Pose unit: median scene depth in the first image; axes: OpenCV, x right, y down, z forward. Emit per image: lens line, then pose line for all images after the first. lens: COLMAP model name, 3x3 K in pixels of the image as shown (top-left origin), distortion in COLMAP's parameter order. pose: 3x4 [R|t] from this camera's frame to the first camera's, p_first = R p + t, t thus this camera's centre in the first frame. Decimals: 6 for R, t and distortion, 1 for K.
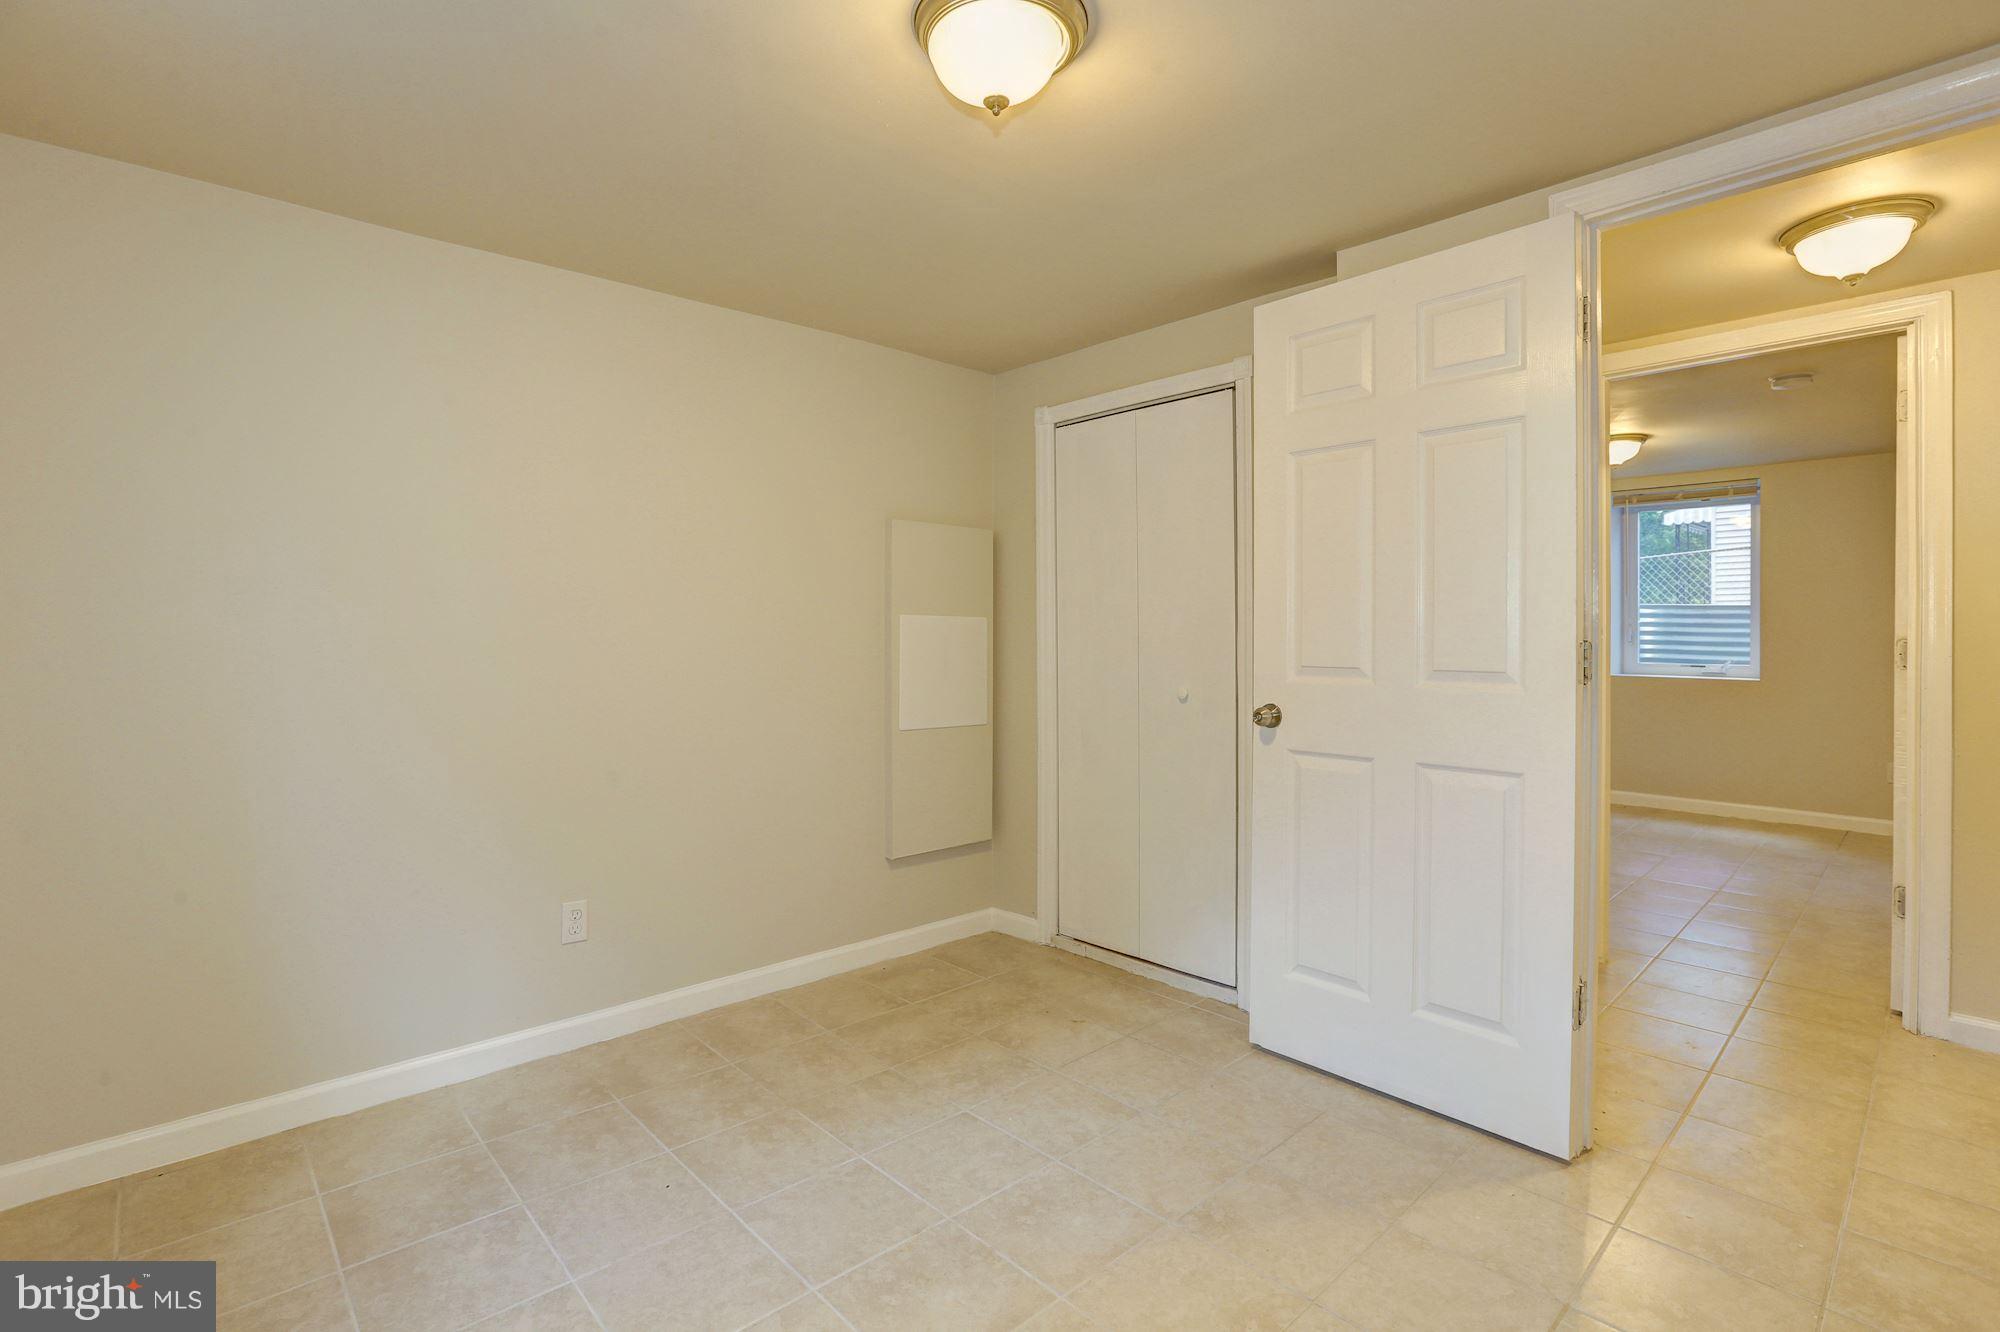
lens RADIAL K [[953.7, 0, 994.1], [0, 953.7, 632.7], [0, 0, 1]] dist [-0.025329, 0.000497]
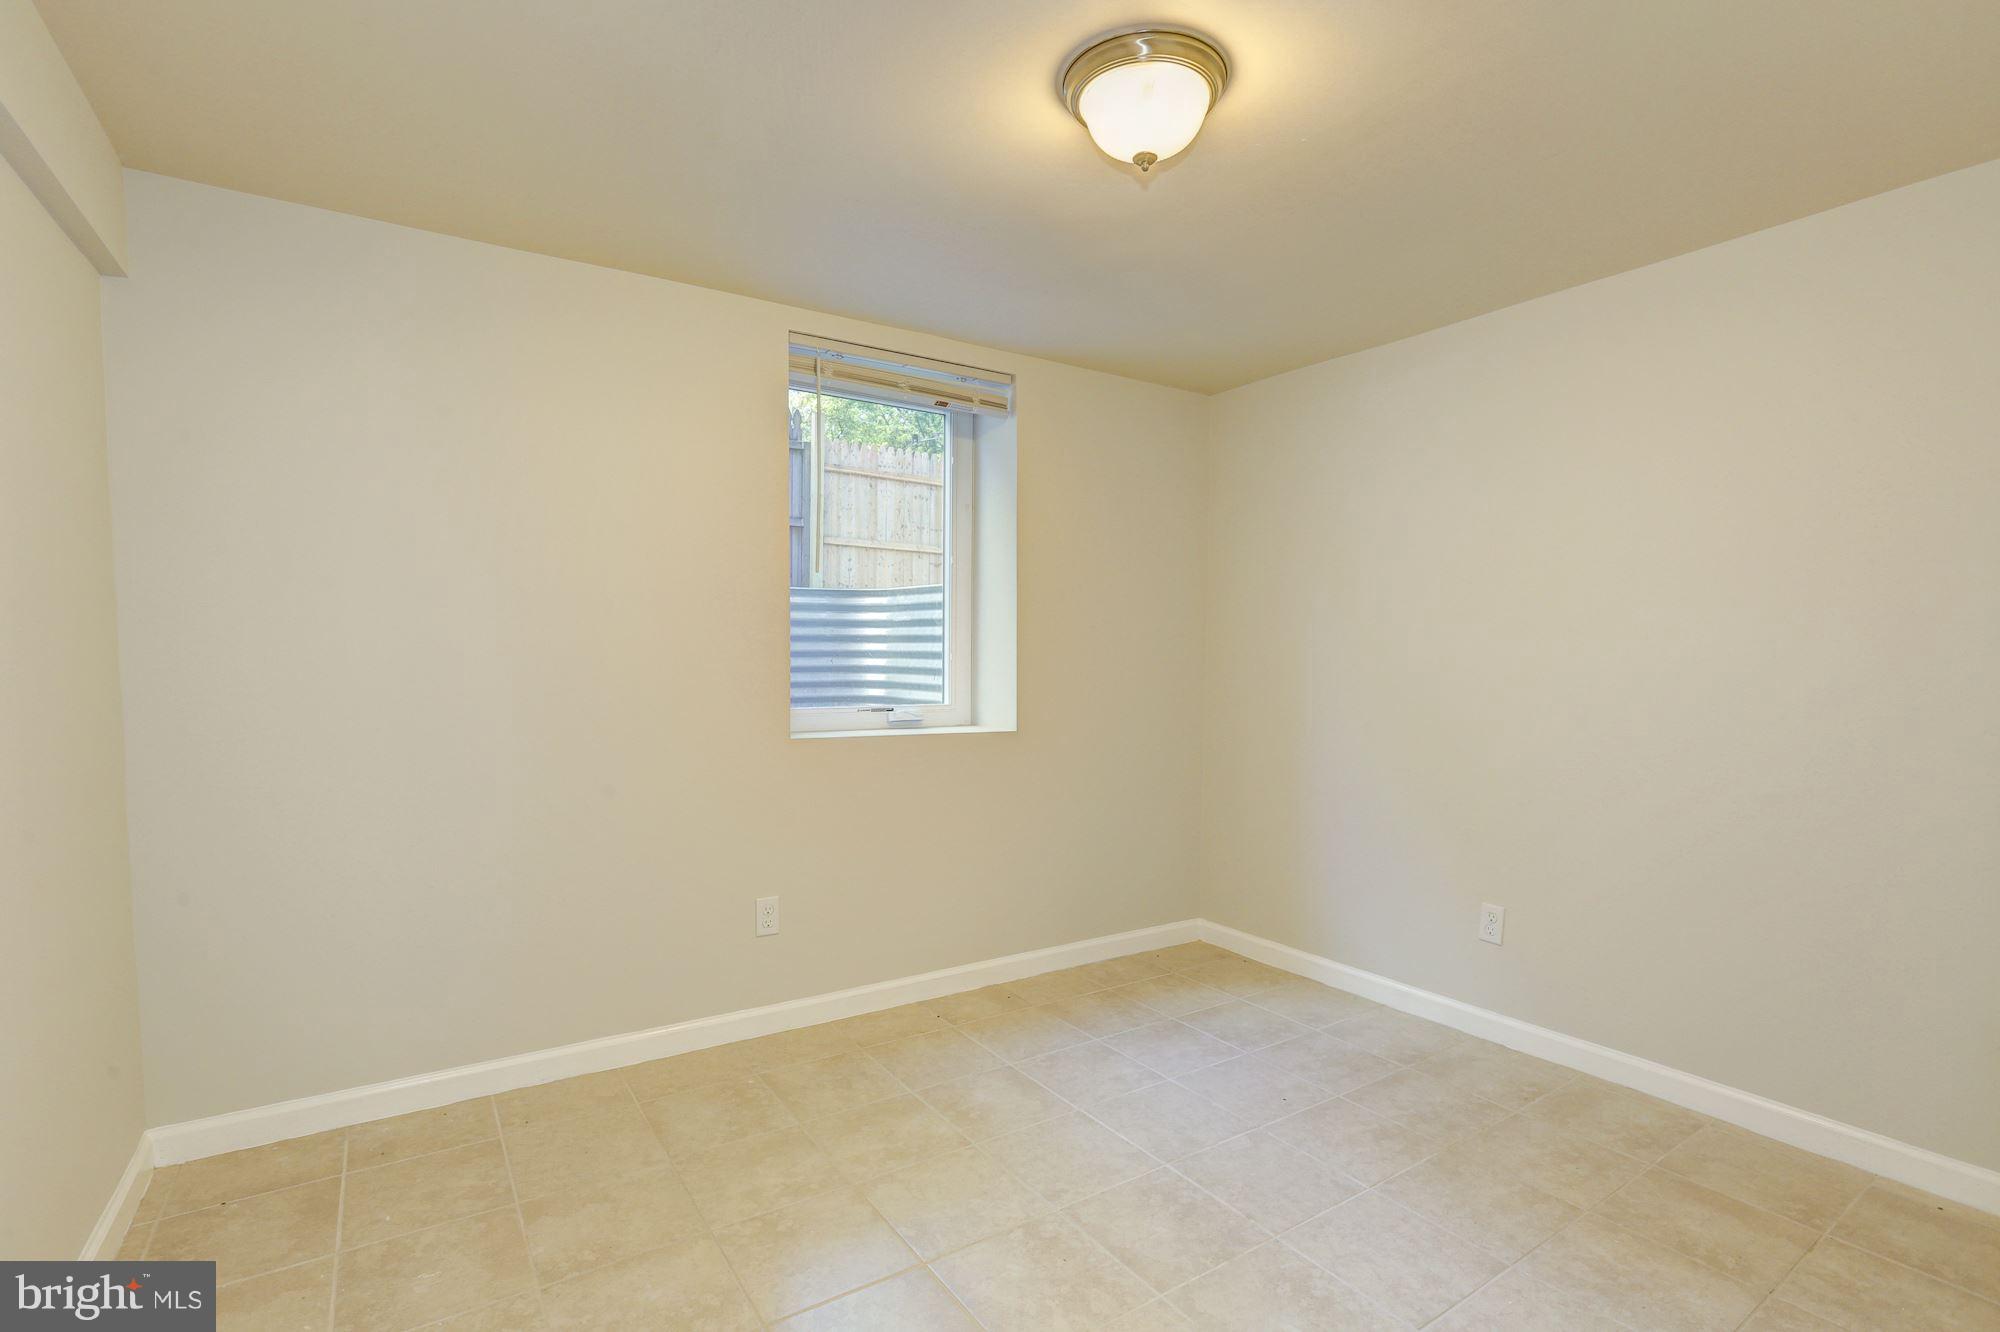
lens RADIAL K [[937.1, 0, 994.5], [0, 937.1, 675.4], [0, 0, 1]] dist [-0.021218, 0.001350]
pose [[-0.168230, 0.020897, -0.985526, 0.777365], [-0.006156, 0.999734, 0.022249, 0.007599], [0.985729, 0.009809, -0.168057, 0.708286]]
